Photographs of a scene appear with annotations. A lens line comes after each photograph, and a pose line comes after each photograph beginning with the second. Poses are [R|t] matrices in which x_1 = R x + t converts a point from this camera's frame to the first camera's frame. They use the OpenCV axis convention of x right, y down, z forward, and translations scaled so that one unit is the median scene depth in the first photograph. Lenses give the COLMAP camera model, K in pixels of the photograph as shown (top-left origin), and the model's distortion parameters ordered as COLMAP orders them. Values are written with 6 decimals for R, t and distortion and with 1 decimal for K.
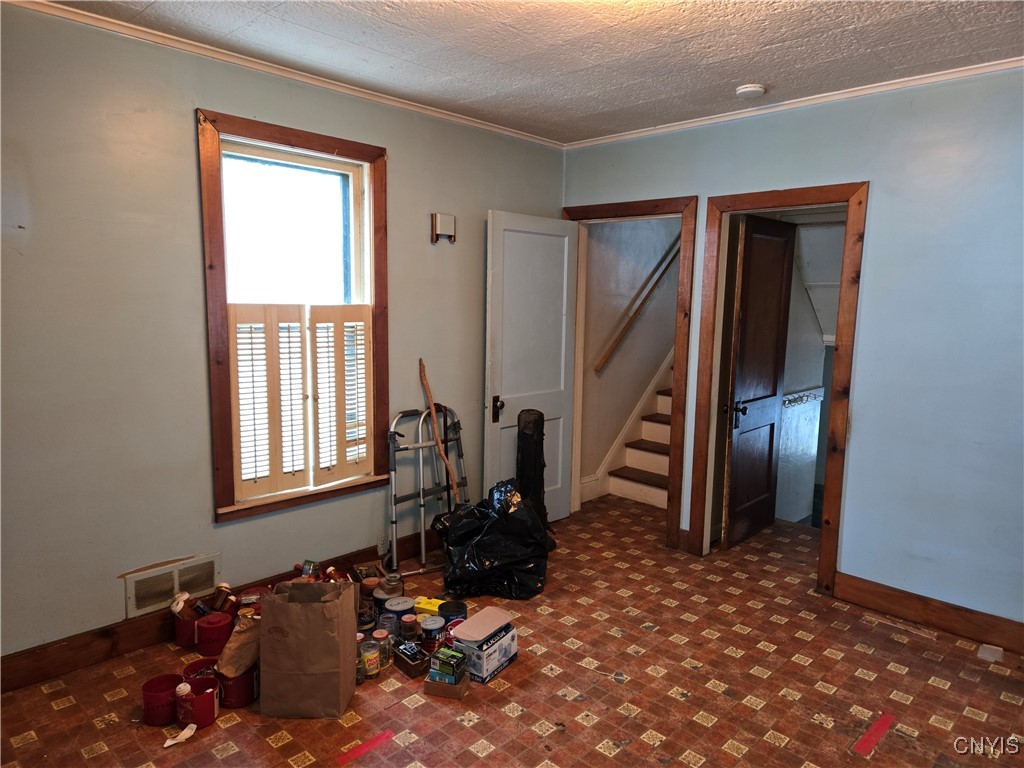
lens RADIAL K [[689.3, 0, 518.4], [0, 689.3, 386.9], [0, 0, 1]] dist [0.049066, -0.023409]
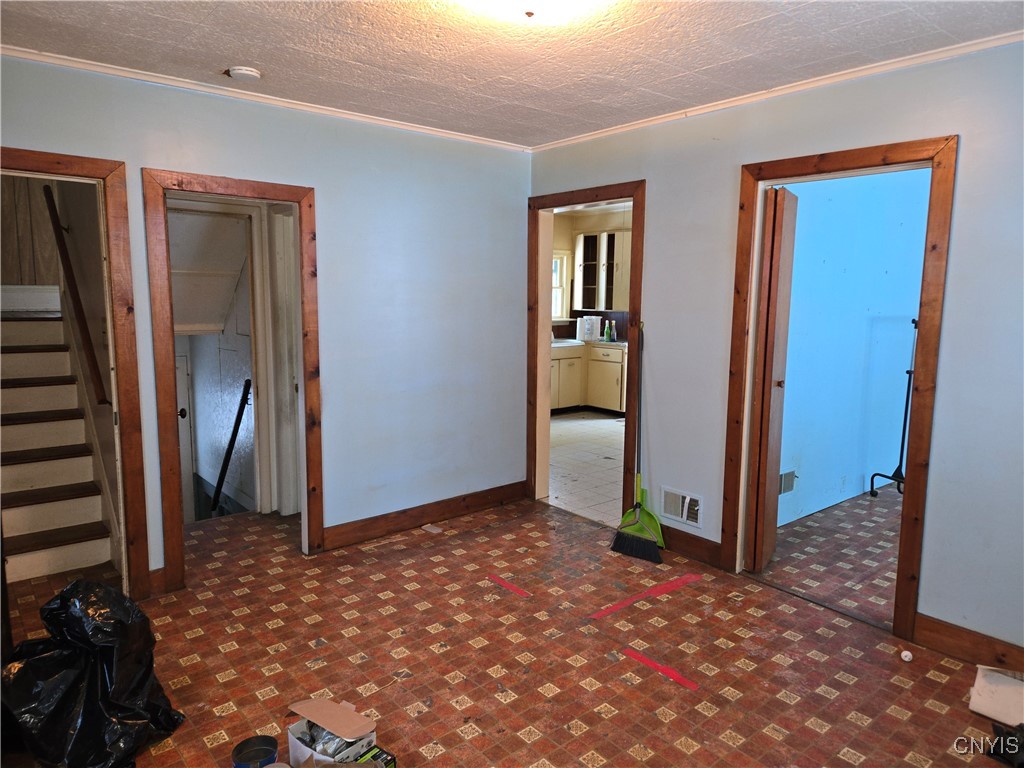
lens RADIAL K [[689.3, 0, 518.9], [0, 689.3, 381.0], [0, 0, 1]] dist [0.049066, -0.023409]
pose [[0.089207, -0.147570, 0.985021, -0.653997], [0.123637, 0.982955, 0.136063, -0.096112], [-0.988310, 0.109648, 0.105931, 0.585638]]
